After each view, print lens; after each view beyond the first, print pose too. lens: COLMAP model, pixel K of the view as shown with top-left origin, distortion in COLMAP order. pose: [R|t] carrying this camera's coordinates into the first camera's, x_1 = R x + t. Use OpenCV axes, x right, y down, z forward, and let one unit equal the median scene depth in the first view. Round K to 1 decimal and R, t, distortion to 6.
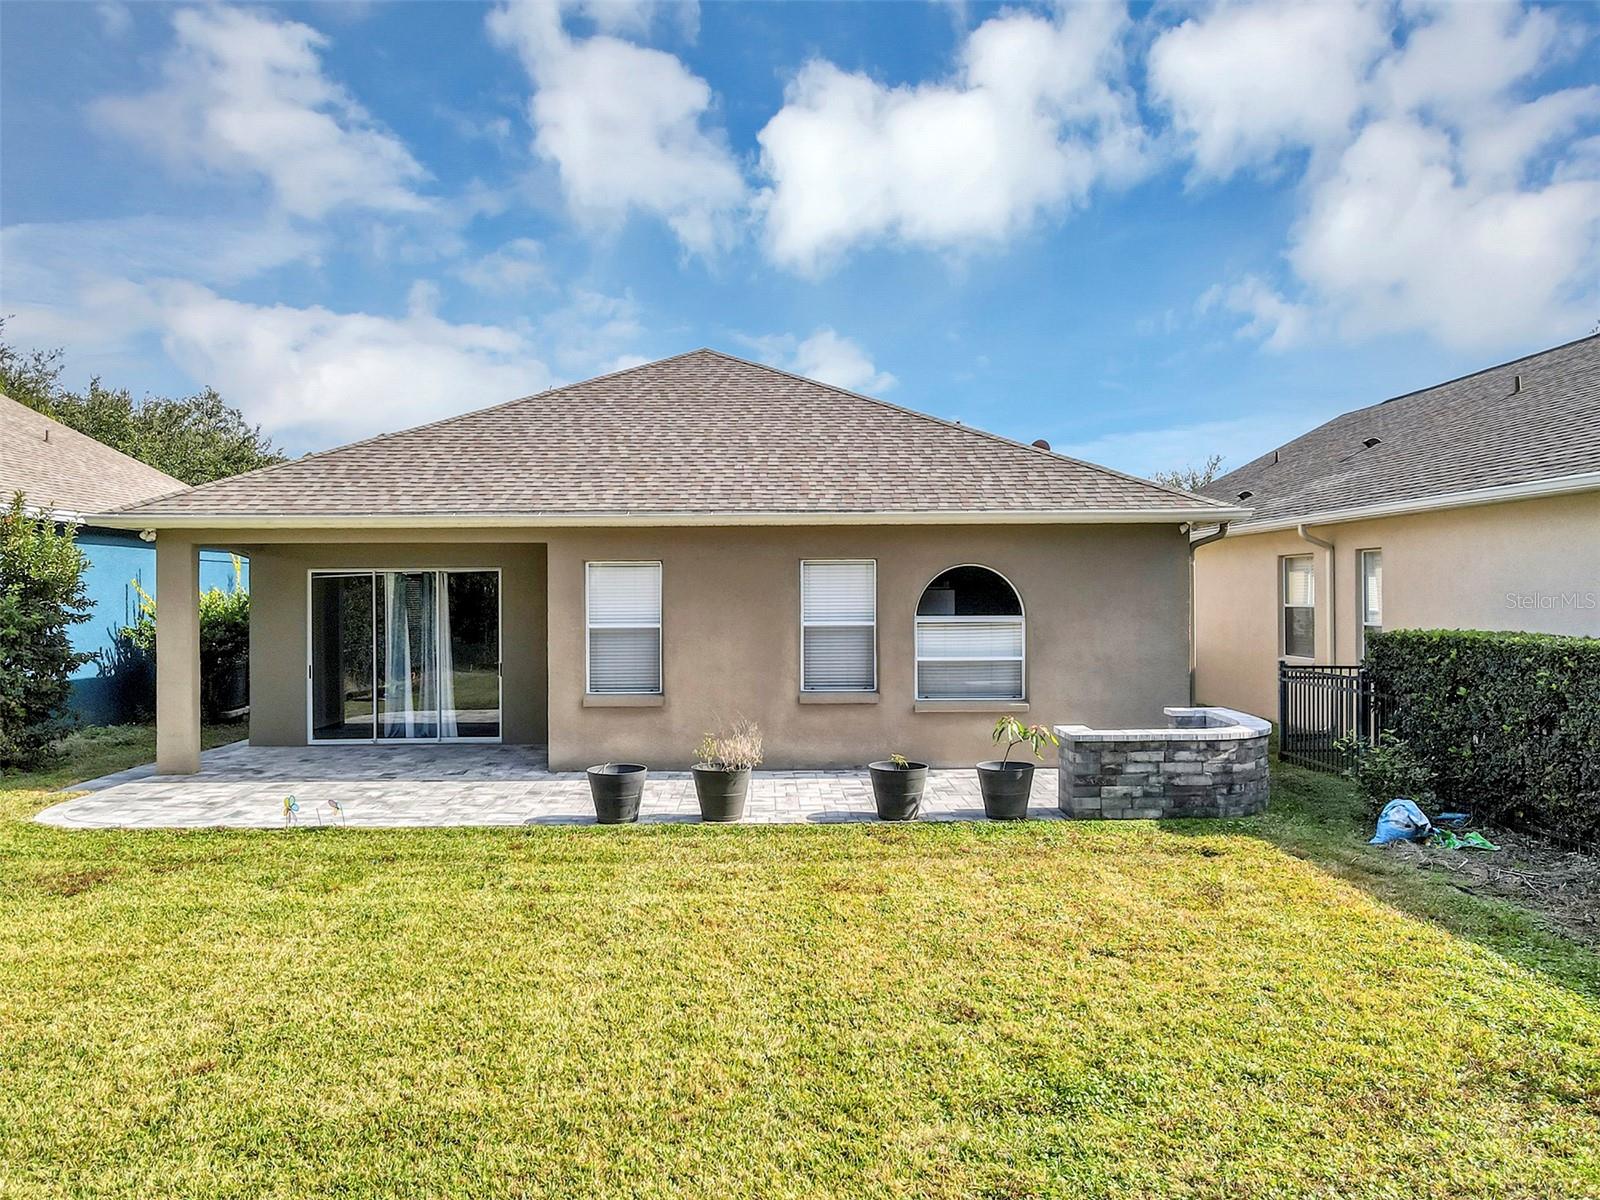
lens RADIAL K [[1186.6, 0, 788.9], [0, 1186.6, 584.7], [0, 0, 1]] dist [-0.017064, 0.057775]
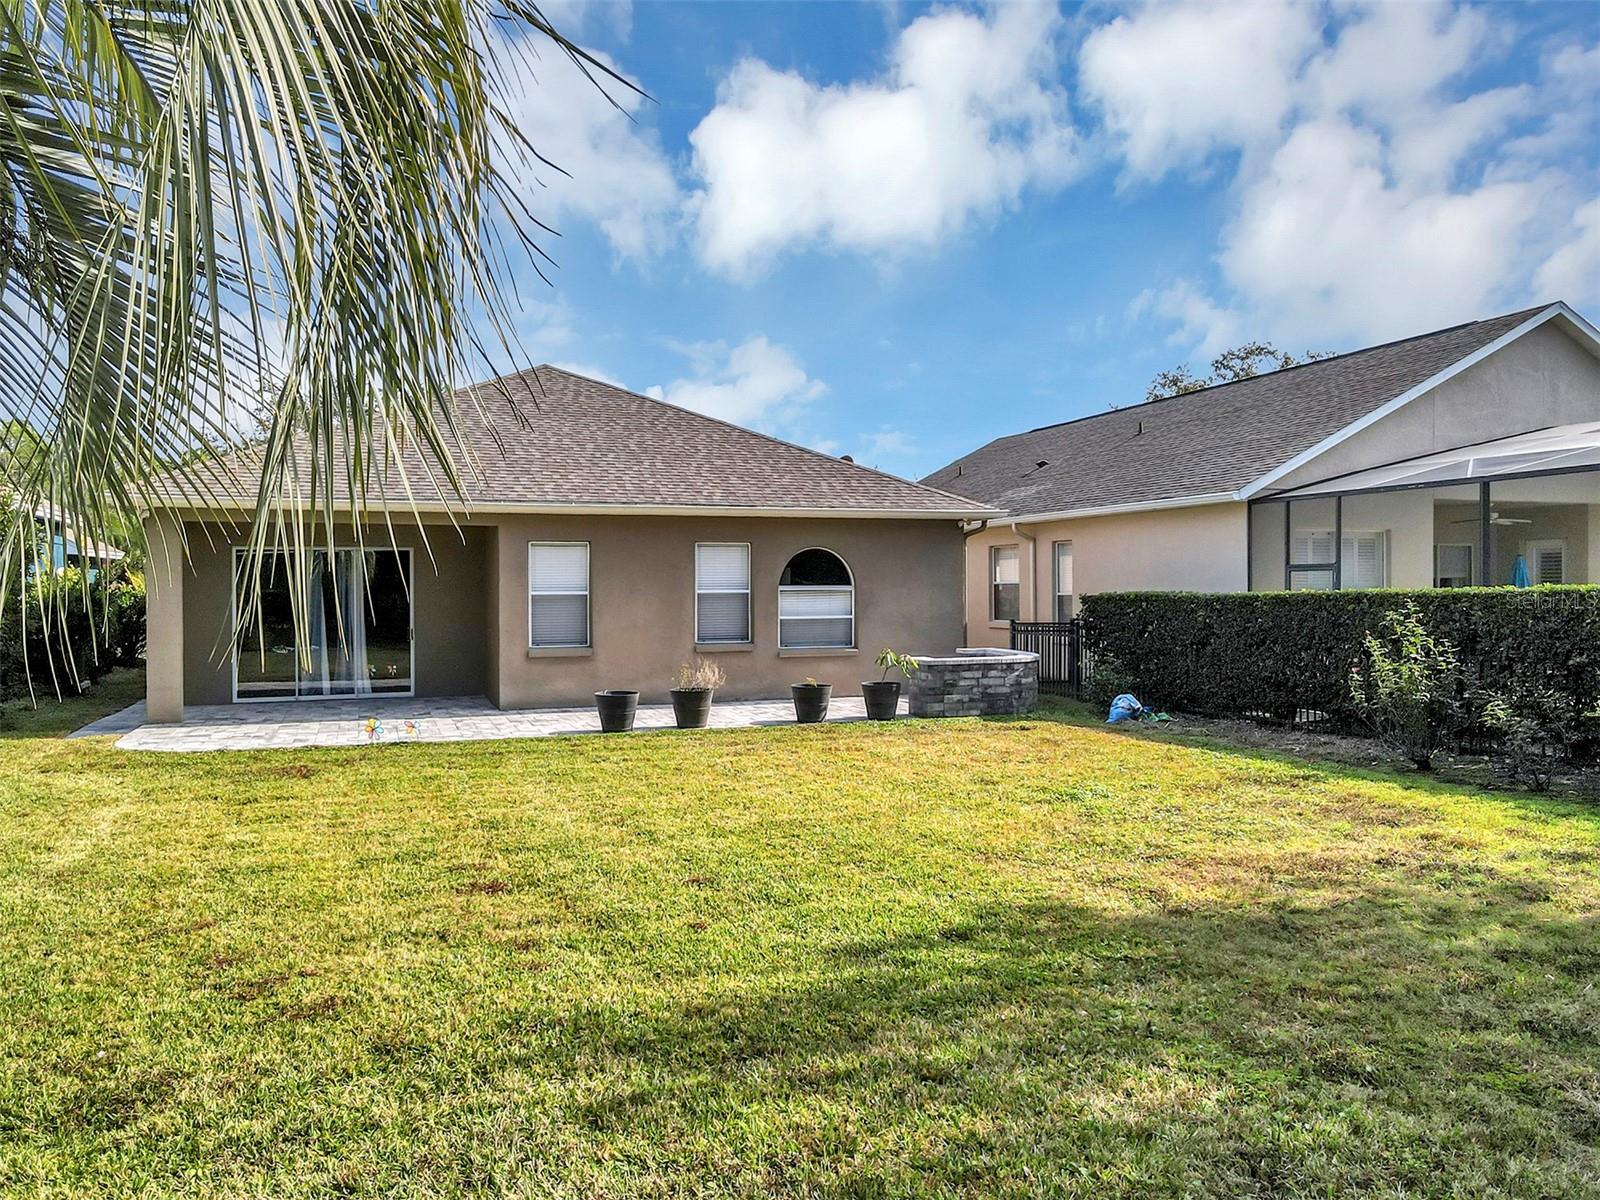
lens RADIAL K [[1186.6, 0, 788.9], [0, 1186.6, 584.7], [0, 0, 1]] dist [-0.017064, 0.057775]
pose [[0.946427, 0.001498, 0.322914, -0.317091], [-0.001902, 0.999998, 0.000937, 0.024438], [-0.322912, -0.001502, 0.946428, -0.270941]]
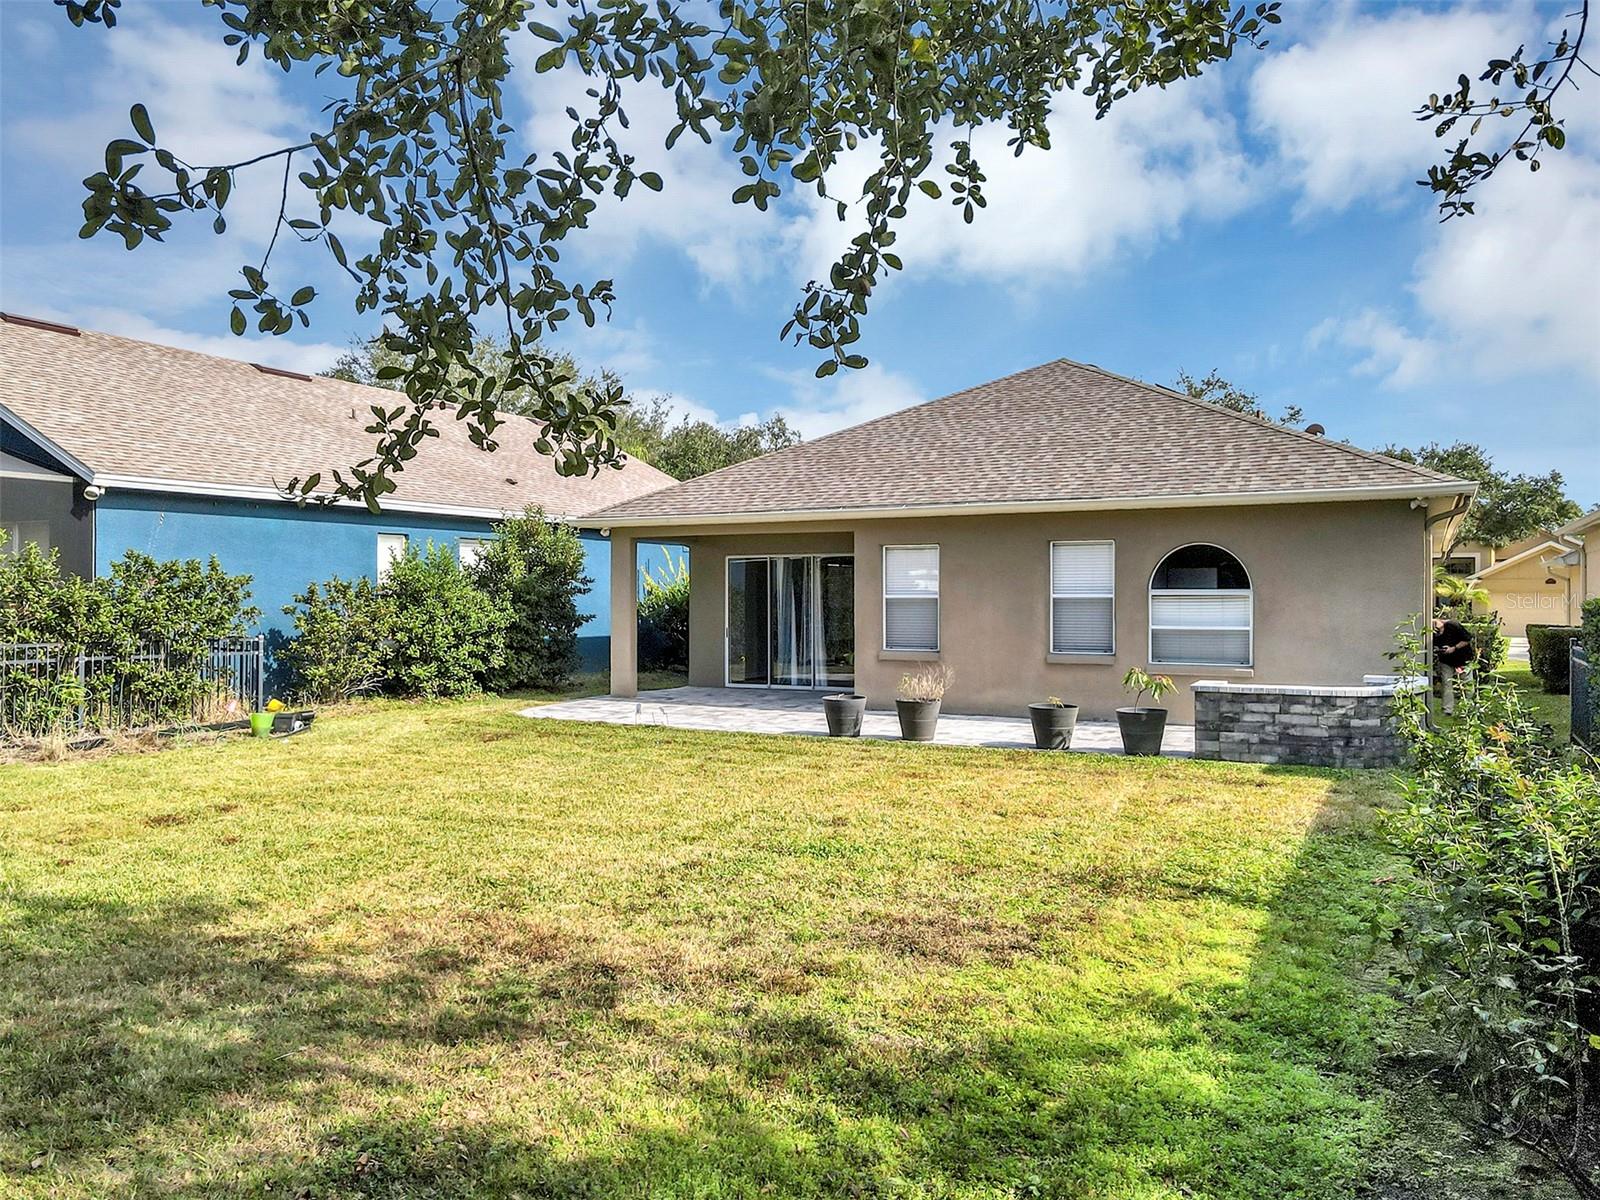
lens RADIAL K [[1186.6, 0, 788.9], [0, 1186.6, 584.7], [0, 0, 1]] dist [-0.017064, 0.057775]
pose [[0.872273, 0.000426, -0.489018, 0.365108], [-0.000875, 0.999999, -0.000689, 0.023411], [0.489018, 0.001029, 0.872273, -0.159049]]
